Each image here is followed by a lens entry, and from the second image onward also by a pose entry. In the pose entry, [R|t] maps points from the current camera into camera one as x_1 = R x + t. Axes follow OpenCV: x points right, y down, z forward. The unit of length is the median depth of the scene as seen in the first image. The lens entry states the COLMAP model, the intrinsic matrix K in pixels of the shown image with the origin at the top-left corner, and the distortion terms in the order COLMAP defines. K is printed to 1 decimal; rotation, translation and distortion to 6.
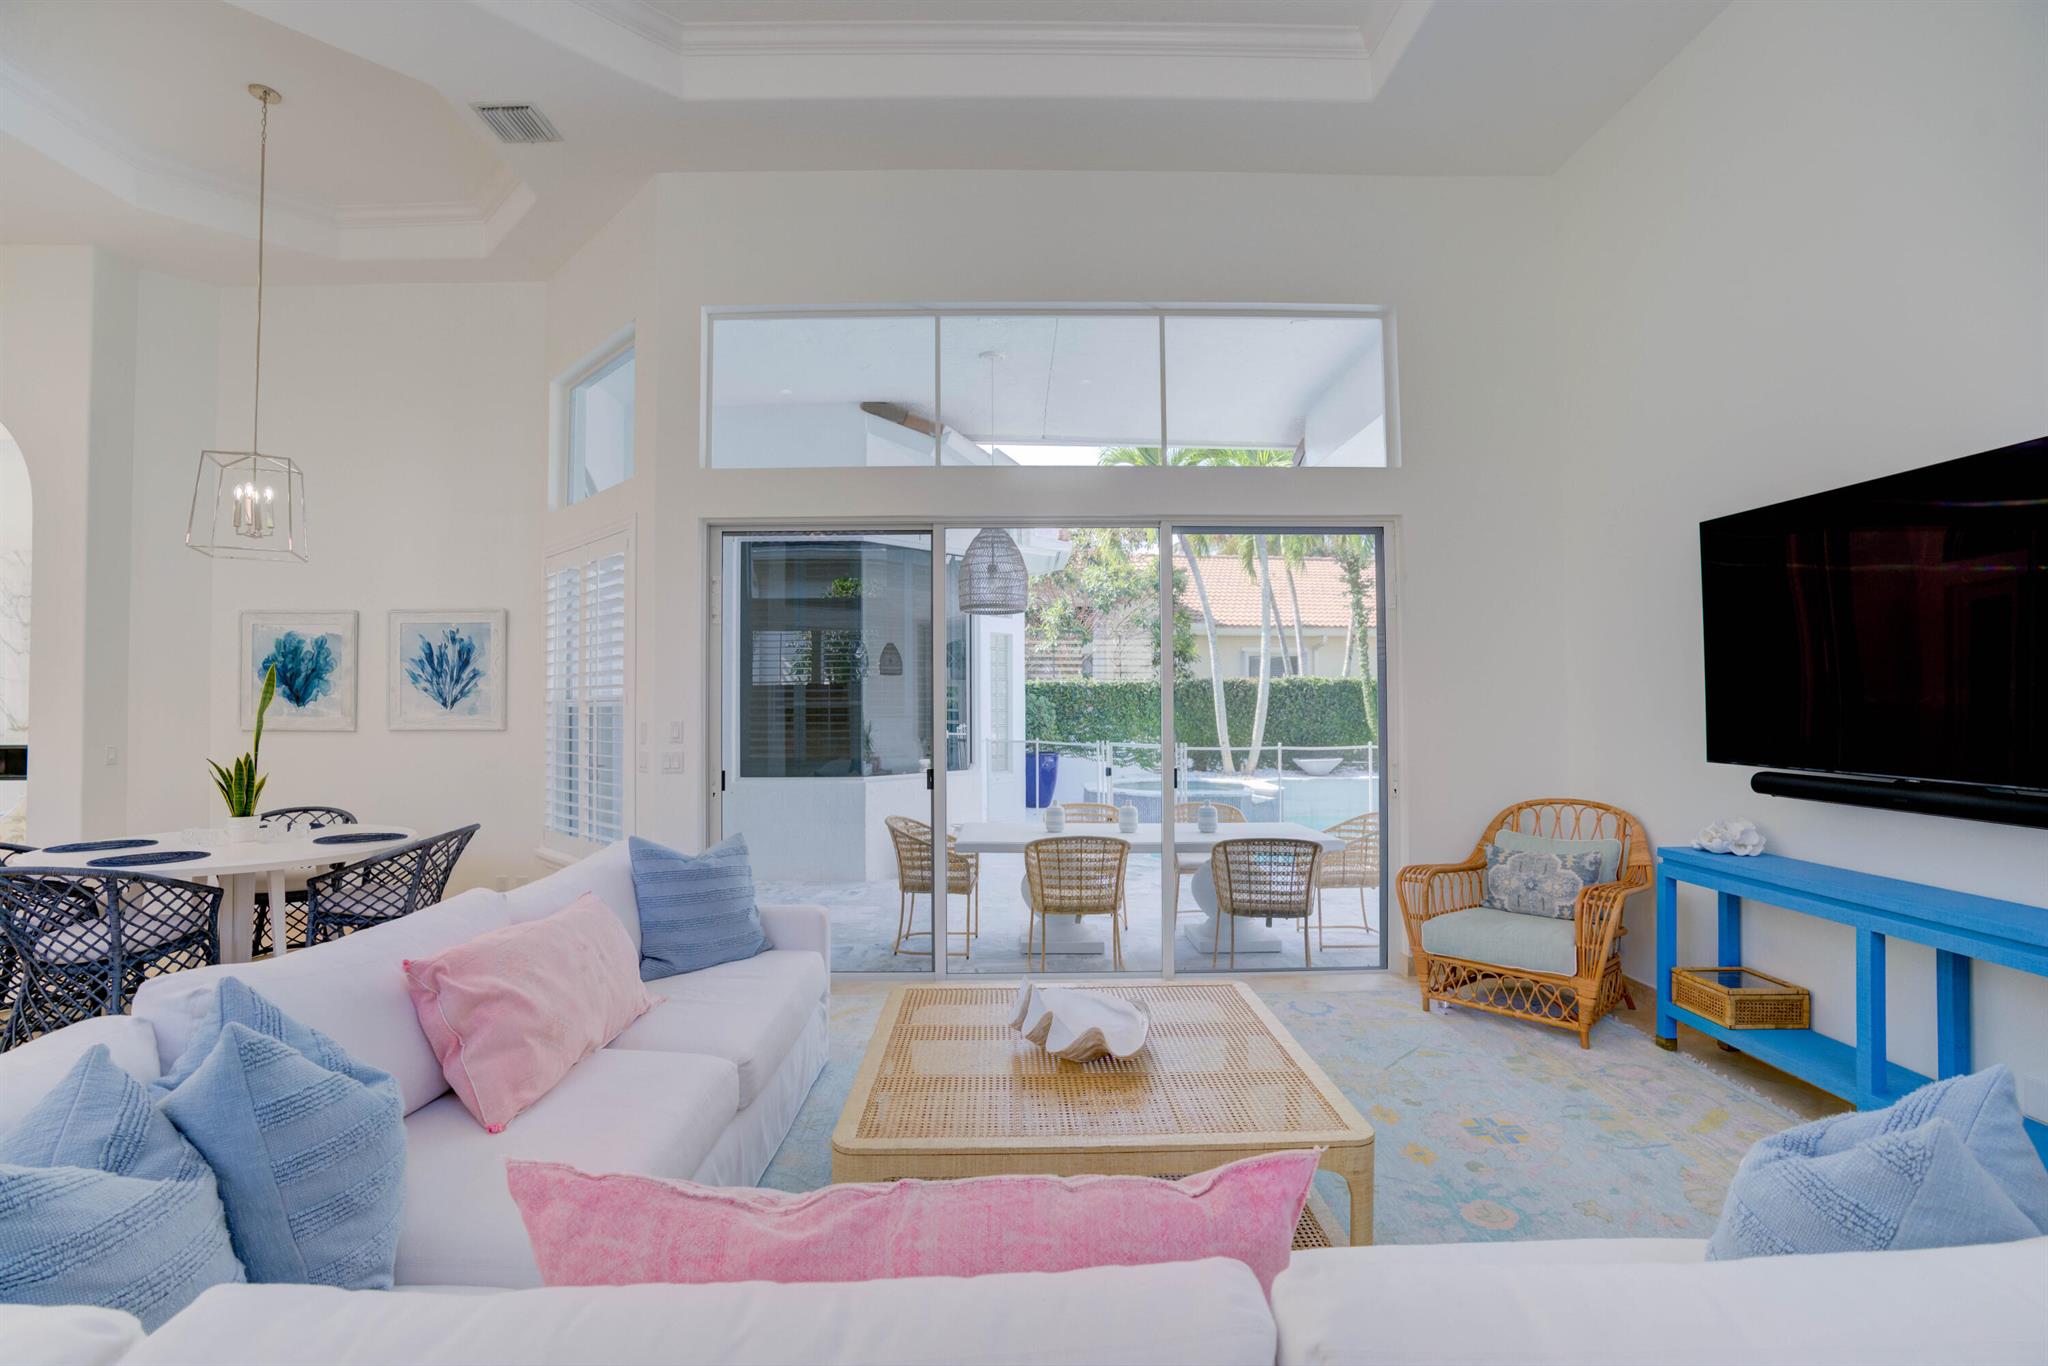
lens RADIAL K [[927.5, 0, 1024.0], [0, 927.5, 683.0], [0, 0, 1]] dist [-0.019775, 0.000112]
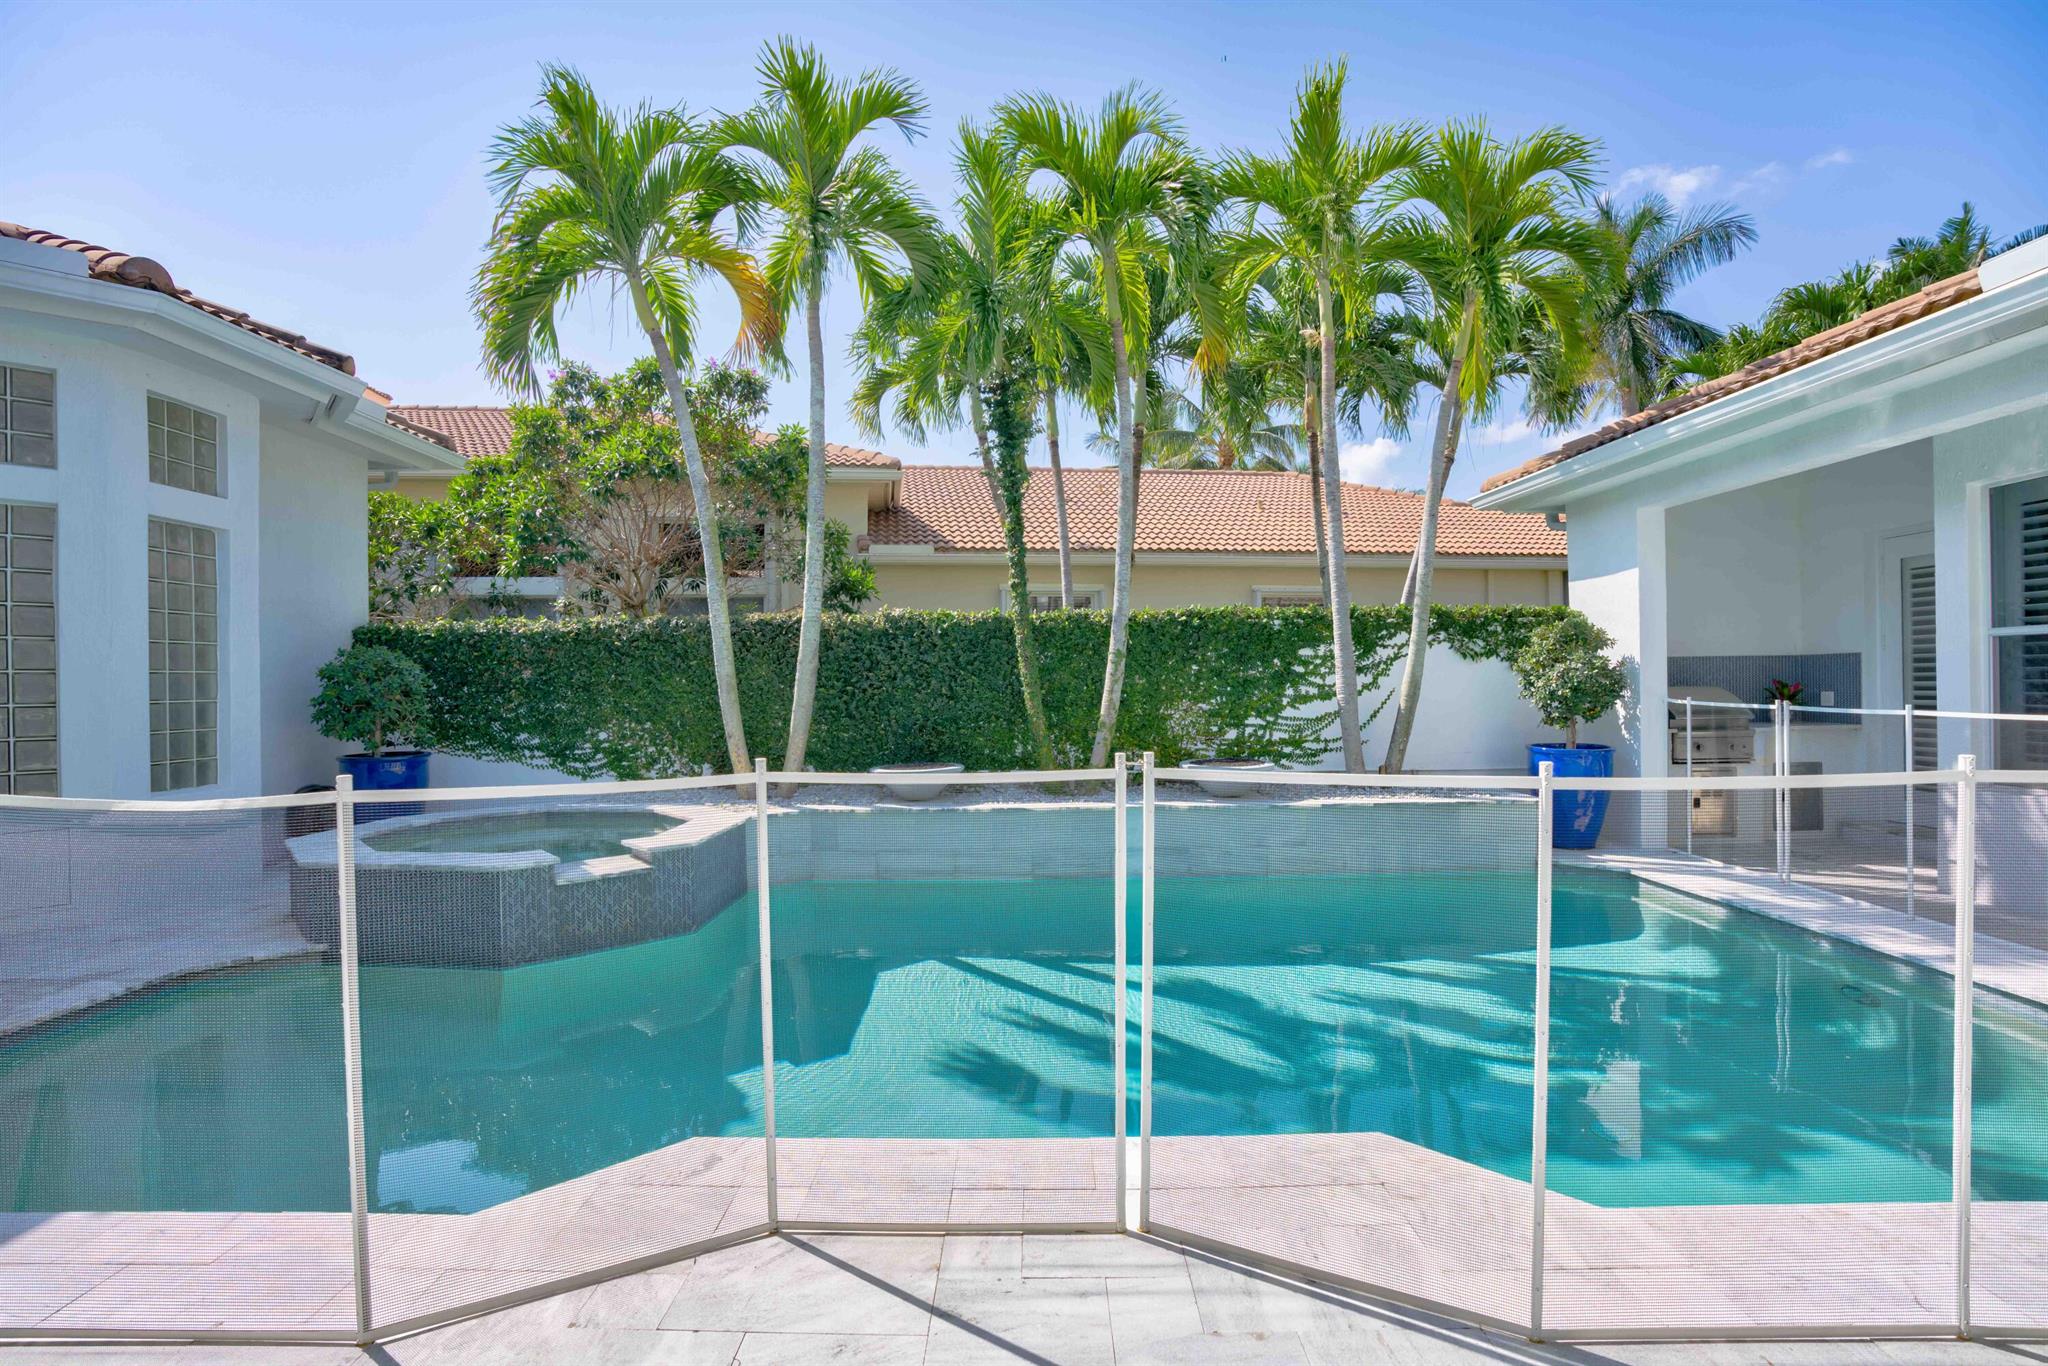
lens RADIAL K [[960.2, 0, 1024.0], [0, 960.2, 683.0], [0, 0, 1]] dist [-0.055604, 0.024298]
pose [[0.999524, -0.005484, -0.030350, 1.040806], [0.006050, 0.999809, 0.018588, 0.067677], [0.030242, -0.018763, 0.999366, 1.210550]]
